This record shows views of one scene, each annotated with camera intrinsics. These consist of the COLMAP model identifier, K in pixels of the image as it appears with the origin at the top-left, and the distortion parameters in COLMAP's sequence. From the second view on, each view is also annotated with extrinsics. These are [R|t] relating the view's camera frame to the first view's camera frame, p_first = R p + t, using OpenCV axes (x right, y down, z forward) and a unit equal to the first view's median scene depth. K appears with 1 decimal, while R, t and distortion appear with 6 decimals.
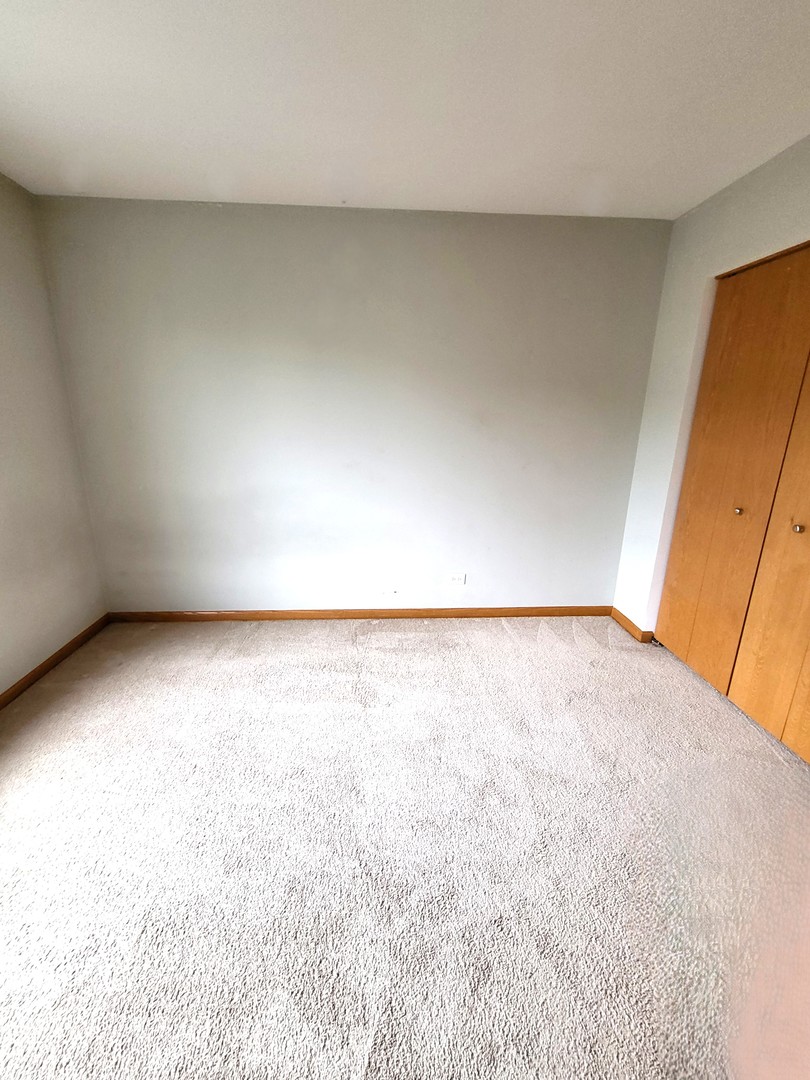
lens RADIAL K [[436.0, 0, 407.0], [0, 436.0, 536.5], [0, 0, 1]] dist [0.001916, -0.000553]
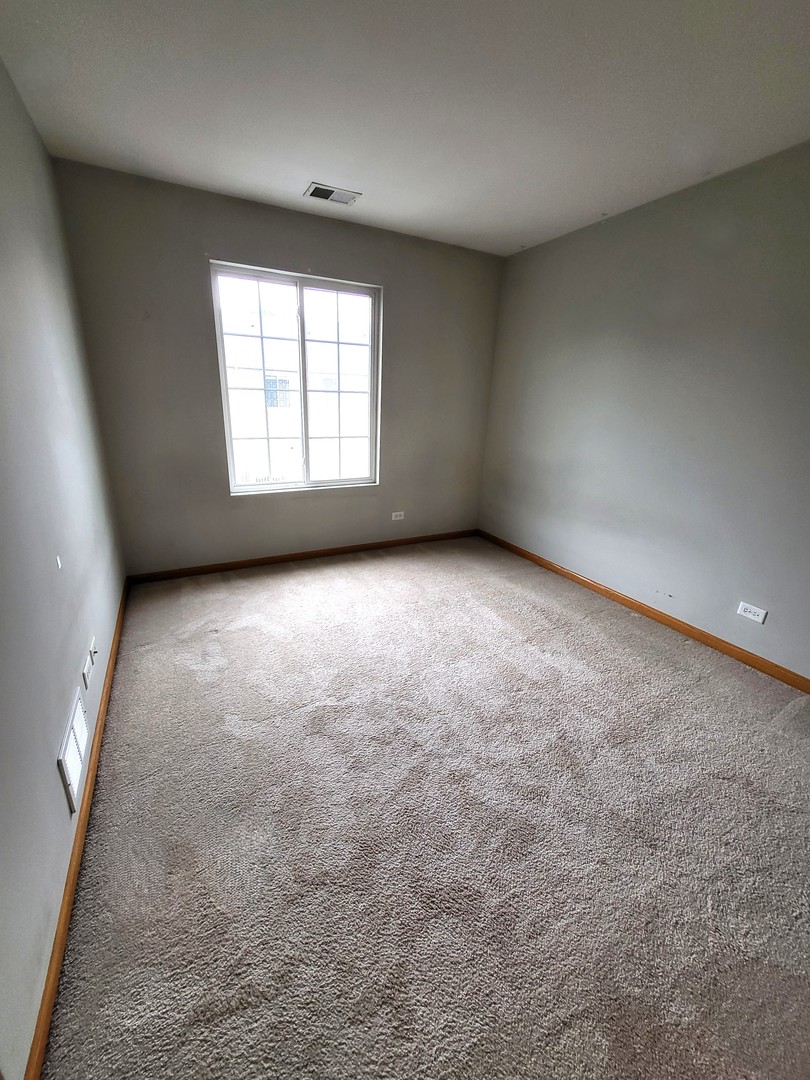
lens RADIAL K [[436.0, 0, 410.2], [0, 436.0, 539.5], [0, 0, 1]] dist [0.001916, -0.000553]
pose [[0.415530, 0.284691, -0.863878, 0.666847], [-0.278069, 0.944046, 0.177357, 0.007764], [0.866032, 0.166520, 0.471443, 0.112003]]
